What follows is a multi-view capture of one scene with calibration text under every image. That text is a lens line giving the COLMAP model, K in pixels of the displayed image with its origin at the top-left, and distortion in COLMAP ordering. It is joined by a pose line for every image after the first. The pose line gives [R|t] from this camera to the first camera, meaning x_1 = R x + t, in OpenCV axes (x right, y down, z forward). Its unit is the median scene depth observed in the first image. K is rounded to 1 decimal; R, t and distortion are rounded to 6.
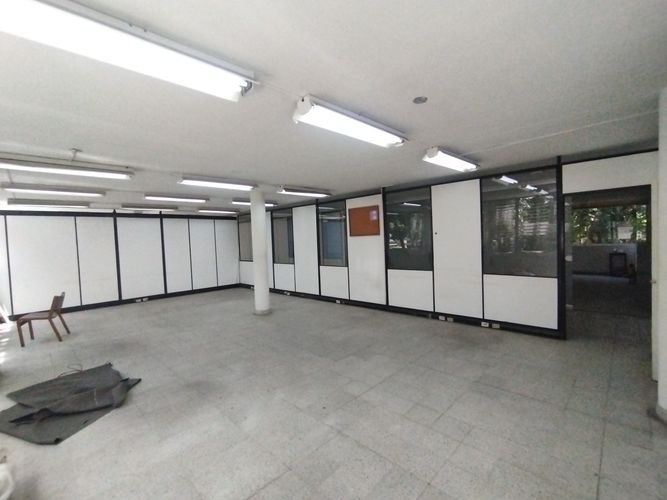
lens RADIAL K [[303.8, 0, 339.9], [0, 303.8, 249.8], [0, 0, 1]] dist [-0.001255, 0.000249]
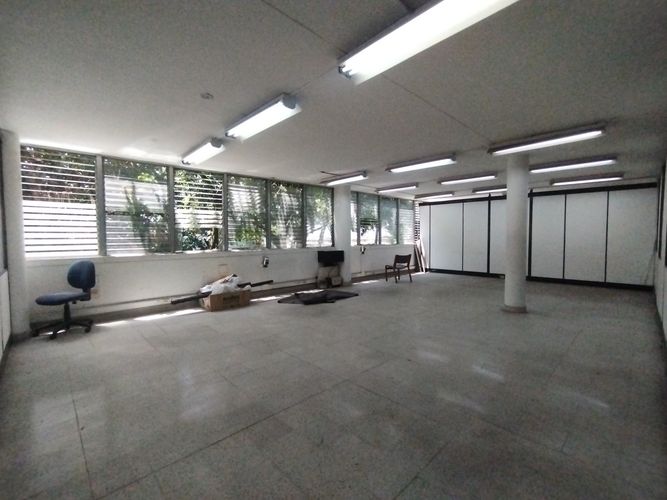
lens RADIAL K [[303.8, 0, 339.9], [0, 303.8, 249.8], [0, 0, 1]] dist [-0.001255, 0.000249]
pose [[-0.026845, 0.085042, -0.996016, 0.540394], [-0.033590, 0.995735, 0.085924, -0.002028], [0.999075, 0.035763, -0.023874, 0.570850]]
